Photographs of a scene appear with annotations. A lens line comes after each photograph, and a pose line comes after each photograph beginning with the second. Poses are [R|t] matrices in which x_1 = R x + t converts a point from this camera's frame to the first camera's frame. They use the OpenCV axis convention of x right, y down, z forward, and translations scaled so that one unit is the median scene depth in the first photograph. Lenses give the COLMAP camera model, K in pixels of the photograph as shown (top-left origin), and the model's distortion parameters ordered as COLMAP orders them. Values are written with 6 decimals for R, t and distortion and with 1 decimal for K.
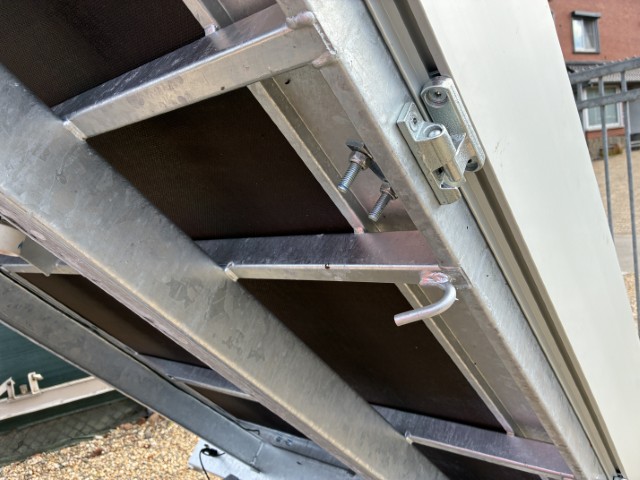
lens RADIAL K [[488.3, 0, 320.0], [0, 488.3, 240.0], [0, 0, 1]] dist [0.057085, -0.080054]
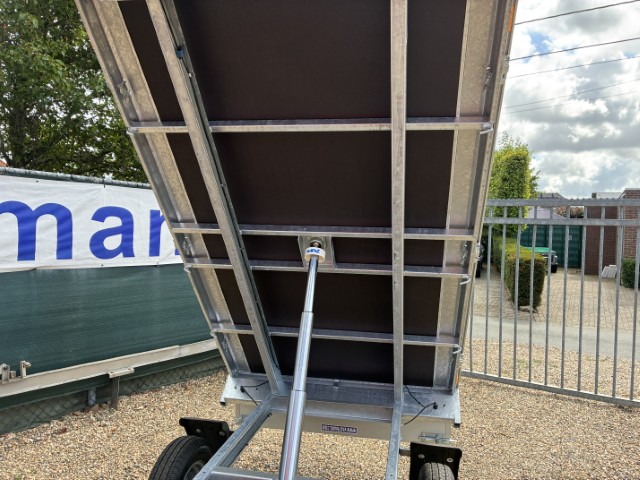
lens RADIAL K [[488.3, 0, 320.0], [0, 488.3, 240.0], [0, 0, 1]] dist [0.057085, -0.080054]
pose [[0.867199, 0.148542, 0.475290, -0.563774], [-0.083888, 0.984410, -0.154598, 0.100166], [-0.490844, 0.094196, 0.866140, -0.443874]]
